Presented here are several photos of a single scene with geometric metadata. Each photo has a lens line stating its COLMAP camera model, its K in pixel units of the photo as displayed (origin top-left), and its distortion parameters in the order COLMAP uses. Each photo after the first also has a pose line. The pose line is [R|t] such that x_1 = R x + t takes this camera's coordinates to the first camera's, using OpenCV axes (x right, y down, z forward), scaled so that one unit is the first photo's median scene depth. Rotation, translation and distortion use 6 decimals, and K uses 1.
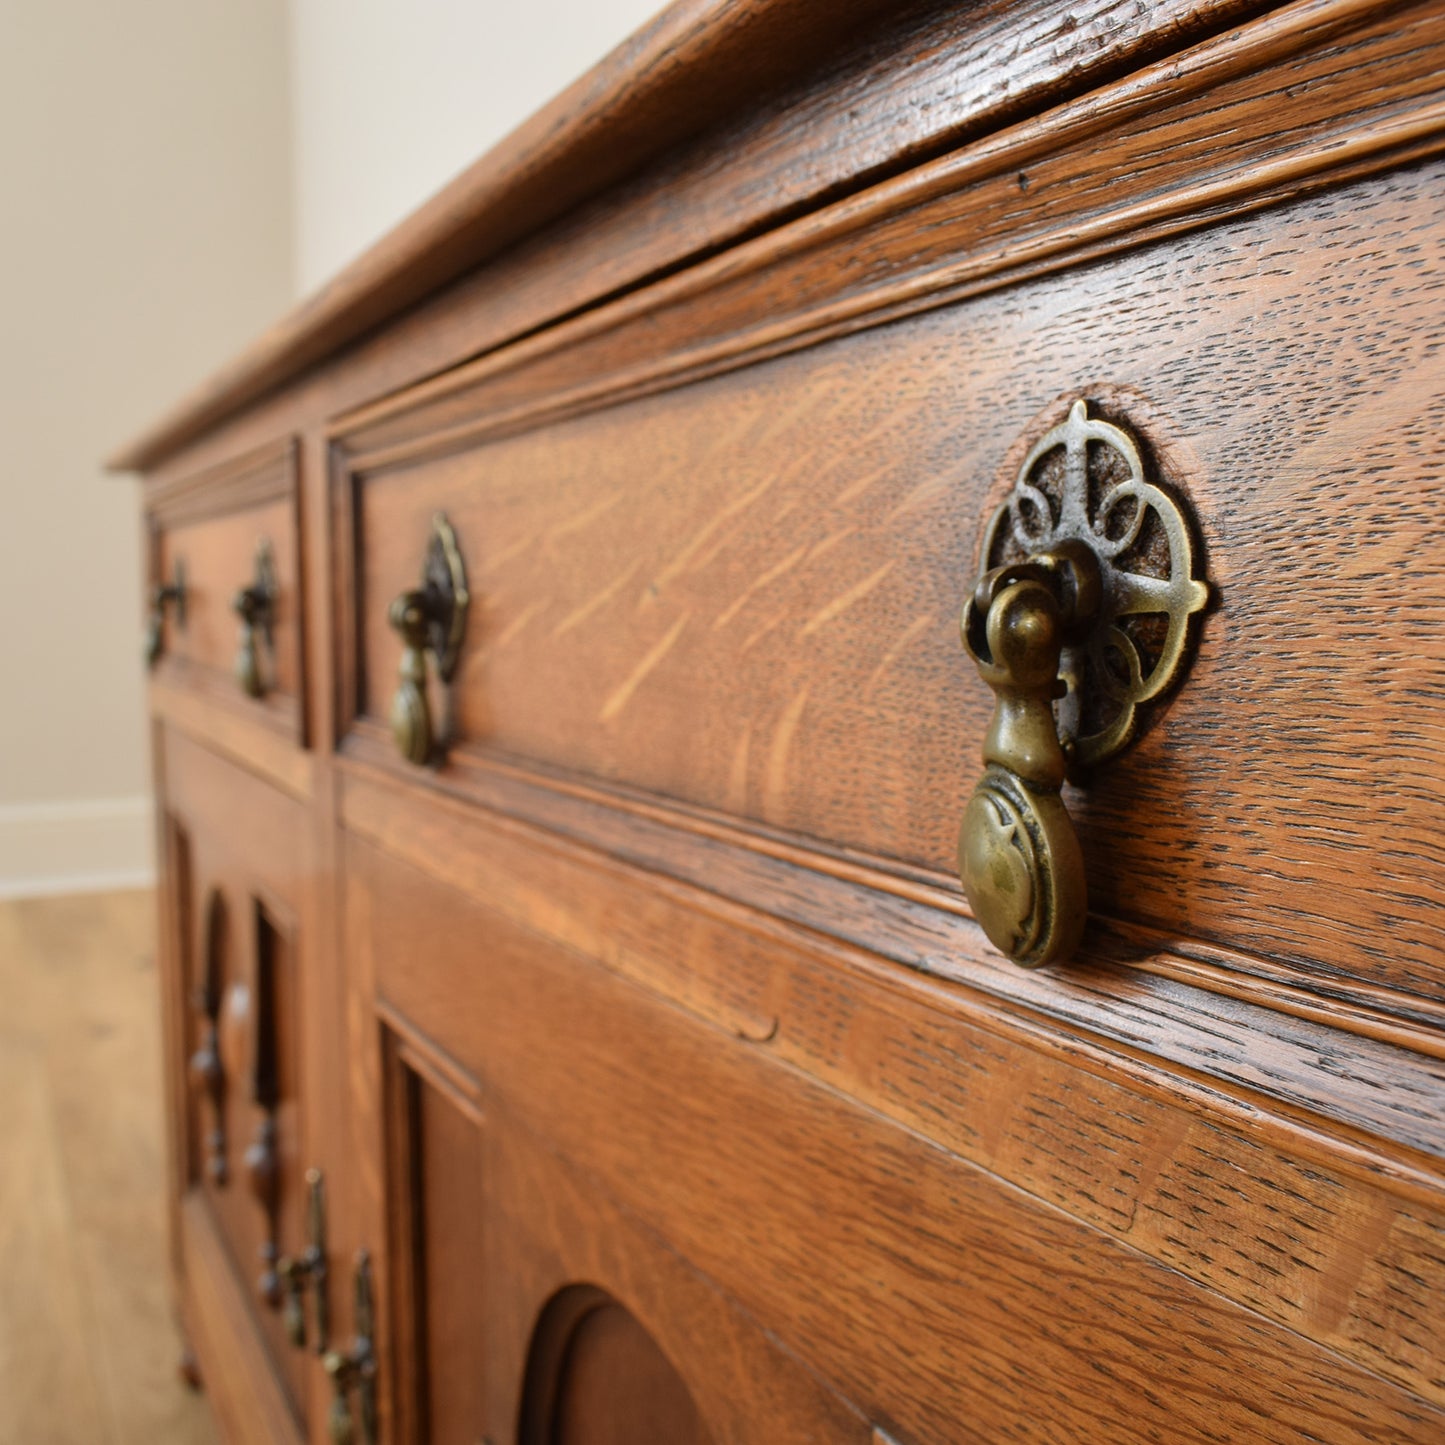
lens RADIAL K [[1639.7, 0, 719.0], [0, 1639.7, 725.4], [0, 0, 1]] dist [-0.018019, 0.000000]
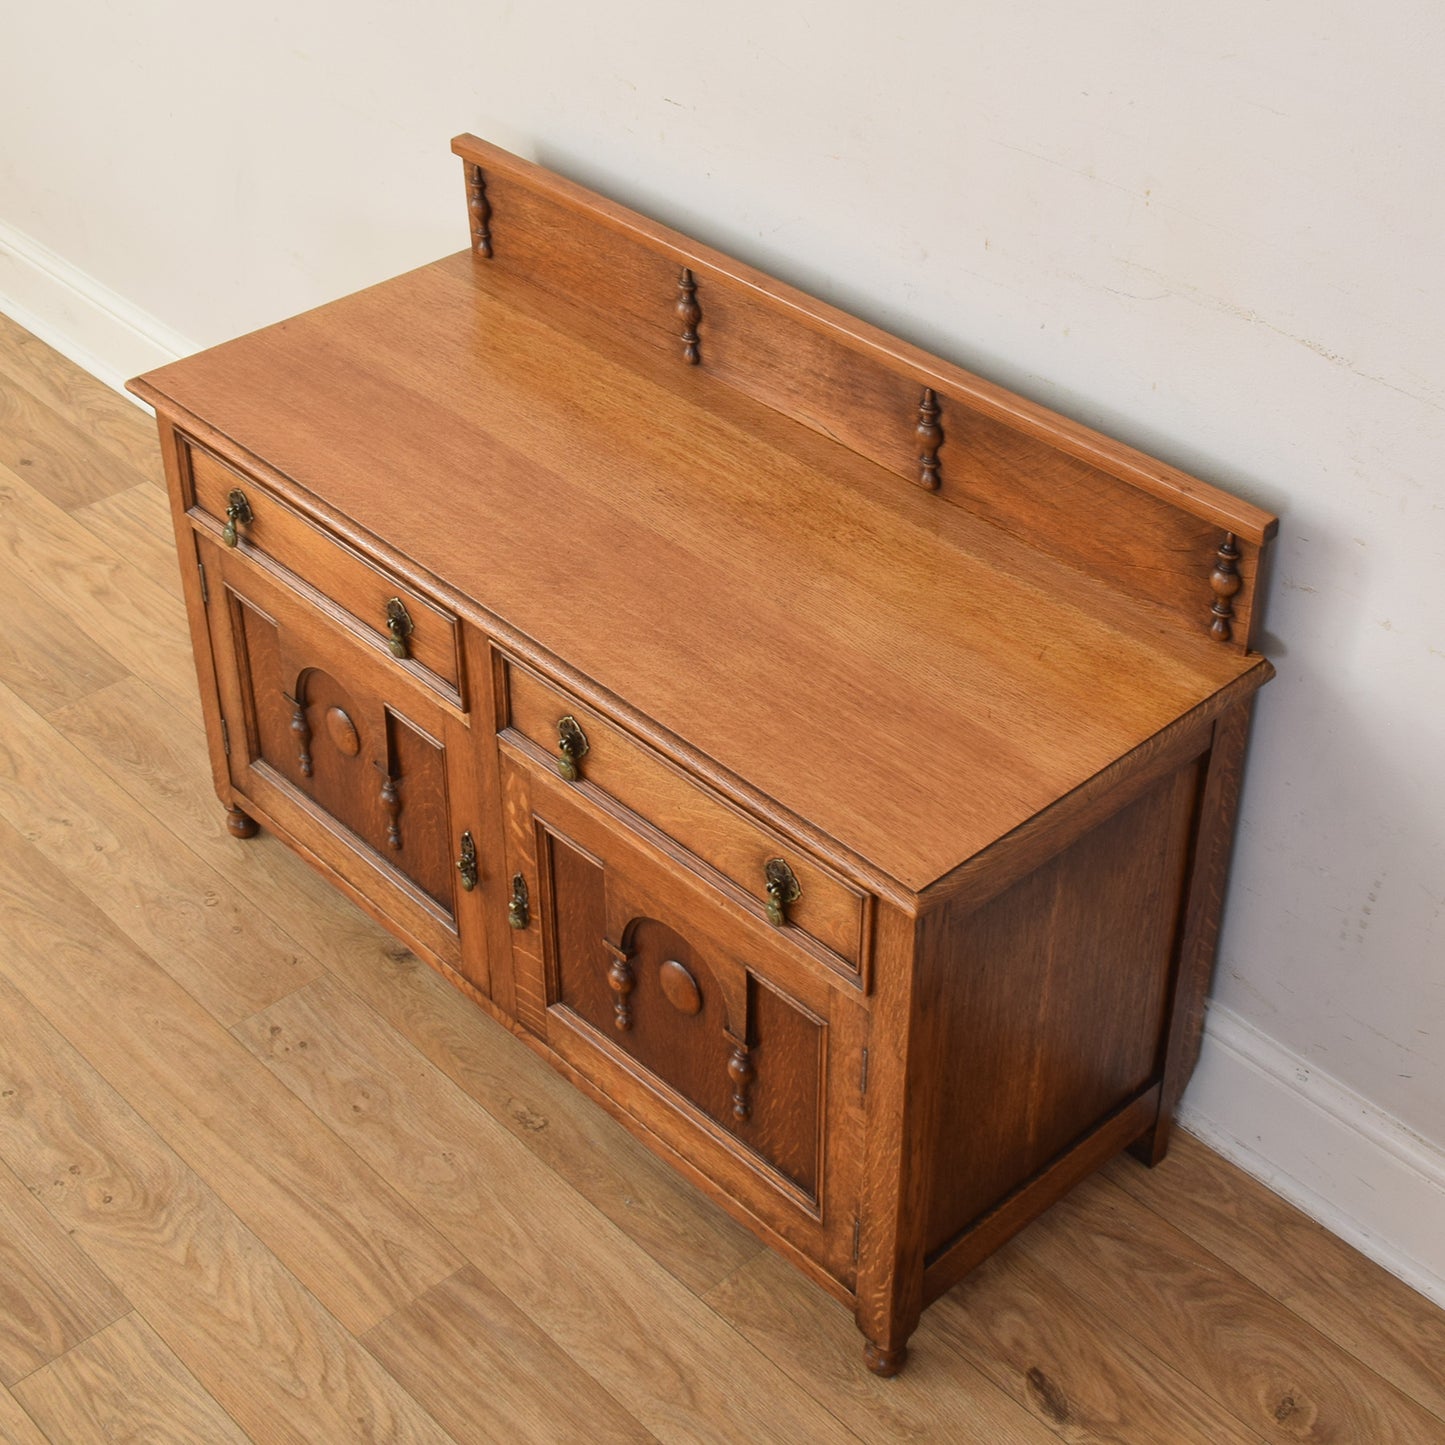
lens RADIAL K [[2338.7, 0, 755.7], [0, 2338.7, 619.6], [0, 0, 1]] dist [-0.017478, 0.000000]
pose [[0.949644, -0.174037, 0.260553, -1.852485], [0.018833, 0.861758, 0.506970, -4.921141], [-0.312765, -0.476534, 0.821641, -5.347513]]
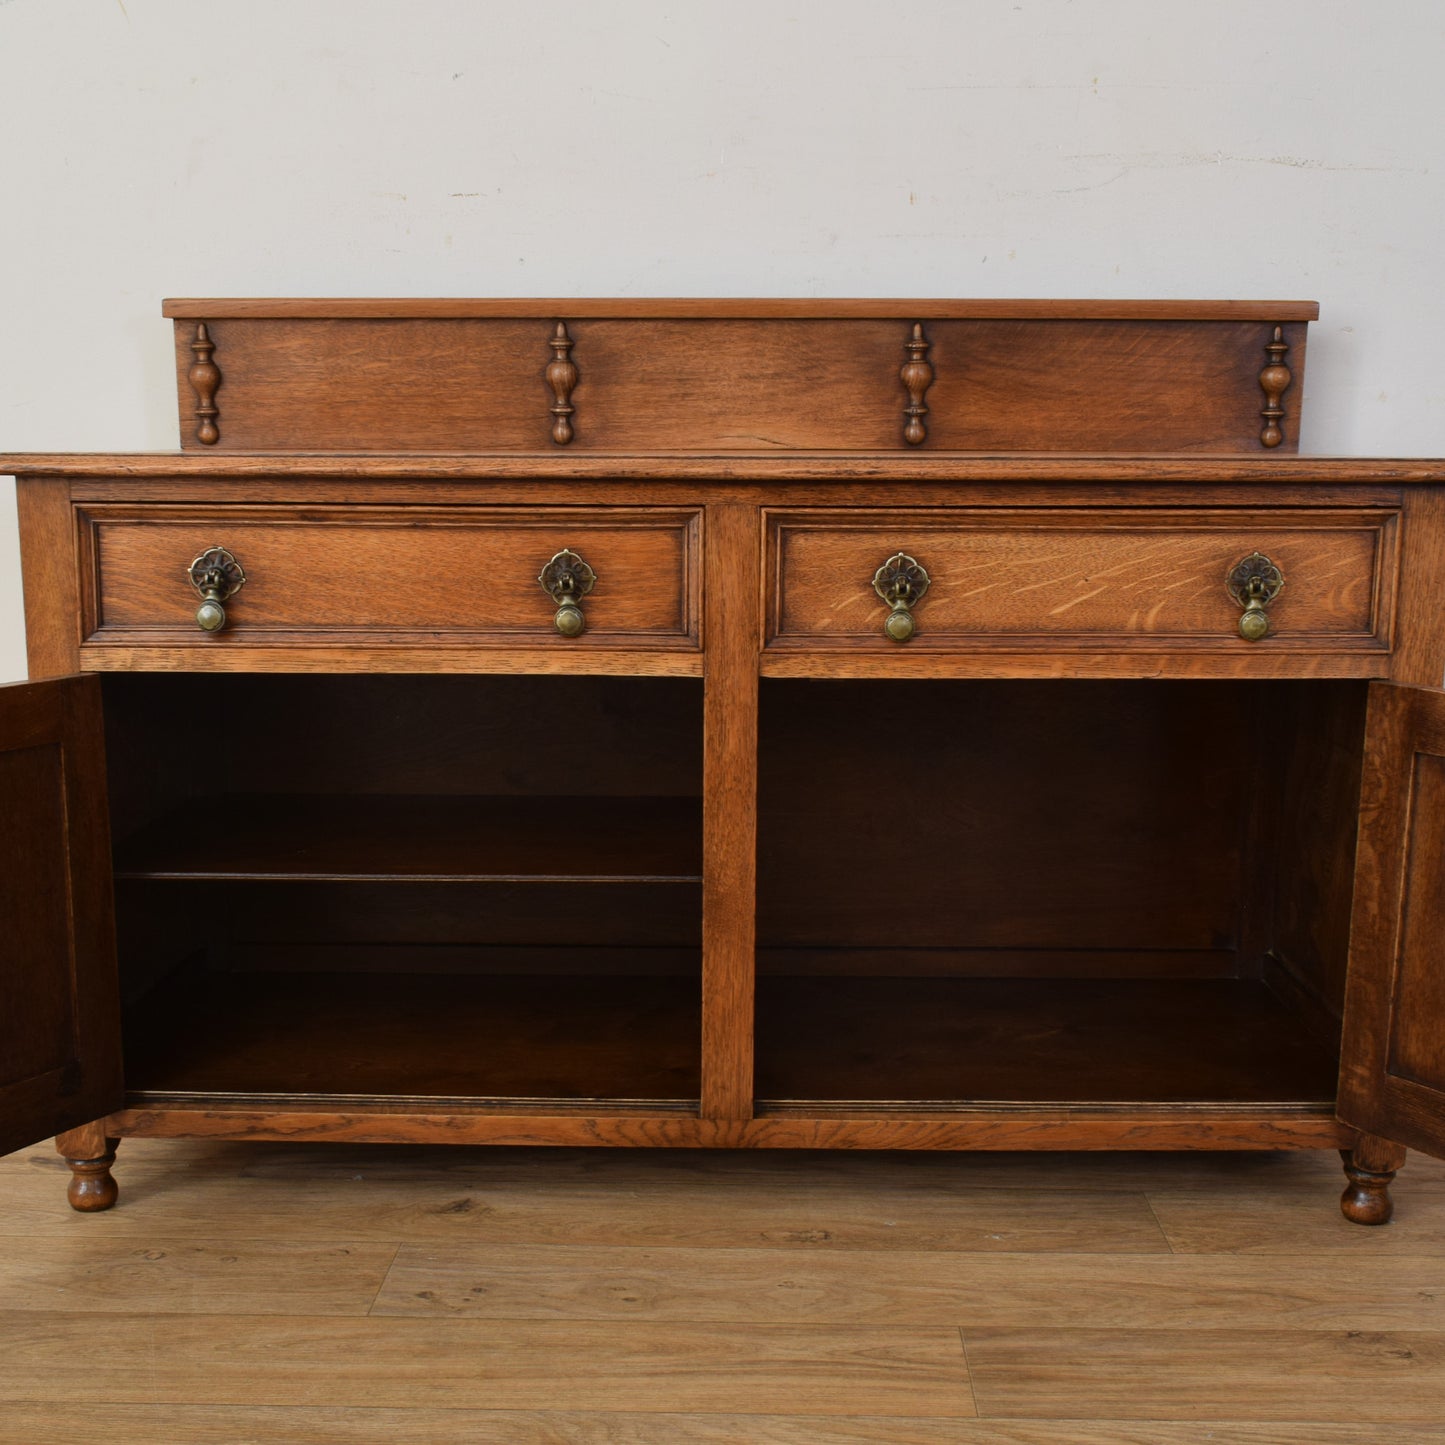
lens RADIAL K [[1924.8, 0, 700.1], [0, 1924.8, 835.7], [0, 0, 1]] dist [-0.024143, 0.000000]
pose [[0.451595, -0.174221, 0.875048, -6.085764], [0.068382, 0.984624, 0.160747, -0.373204], [-0.889599, -0.012755, 0.456565, -0.416549]]
